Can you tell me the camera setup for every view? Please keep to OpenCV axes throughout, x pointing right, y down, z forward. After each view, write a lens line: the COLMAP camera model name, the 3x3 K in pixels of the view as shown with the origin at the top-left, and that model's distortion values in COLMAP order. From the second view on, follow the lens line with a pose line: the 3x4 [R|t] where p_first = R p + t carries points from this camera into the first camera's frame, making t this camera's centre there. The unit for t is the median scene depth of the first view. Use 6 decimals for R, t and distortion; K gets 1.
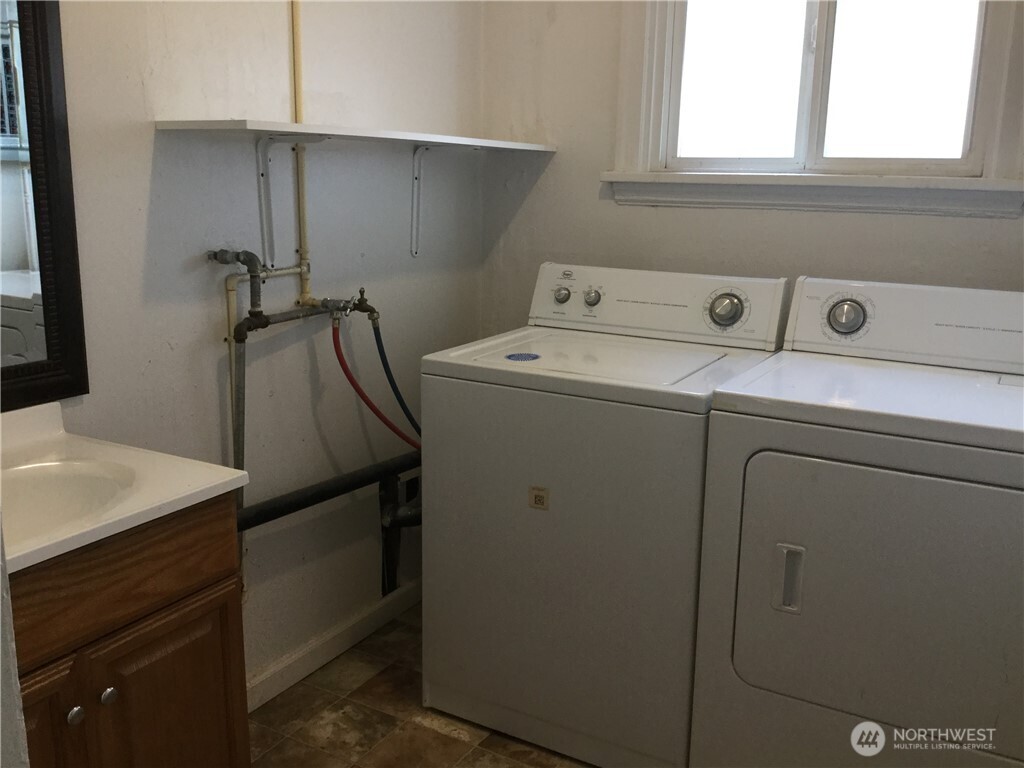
lens RADIAL K [[944.7, 0, 519.4], [0, 944.7, 381.2], [0, 0, 1]] dist [0.103776, -0.211888]
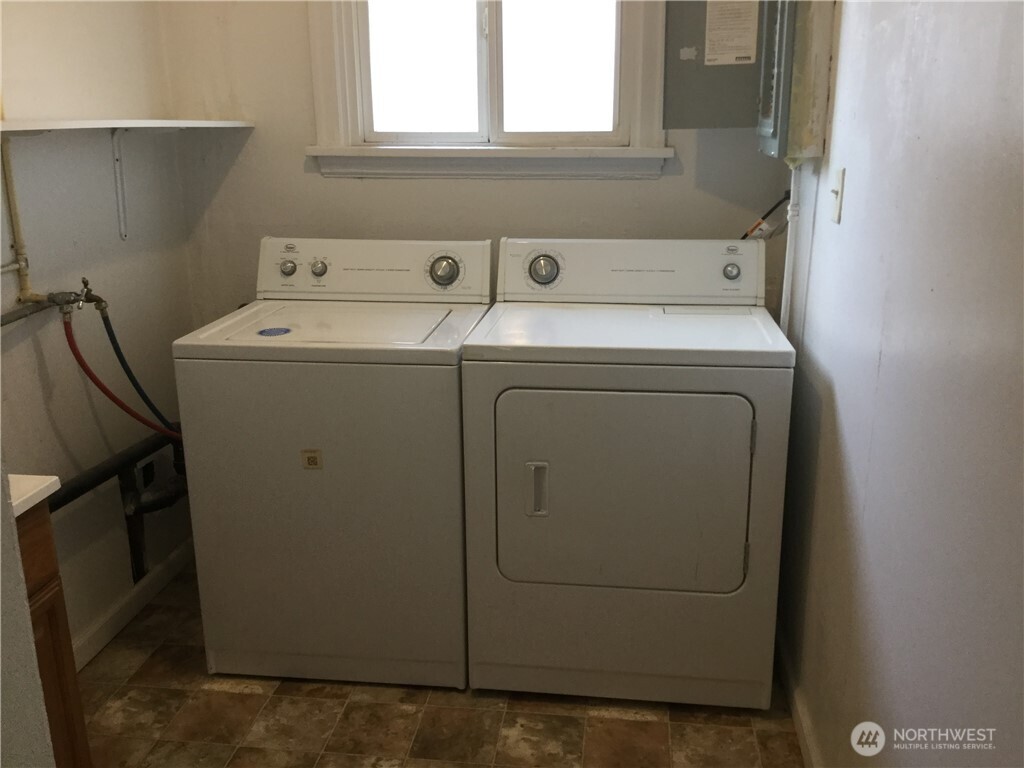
lens RADIAL K [[944.7, 0, 537.4], [0, 944.7, 387.8], [0, 0, 1]] dist [0.103776, -0.211888]
pose [[0.915251, -0.130622, 0.381122, -0.132531], [0.105905, 0.990718, 0.085220, -0.021653], [-0.388716, -0.037635, 0.920589, -0.094993]]
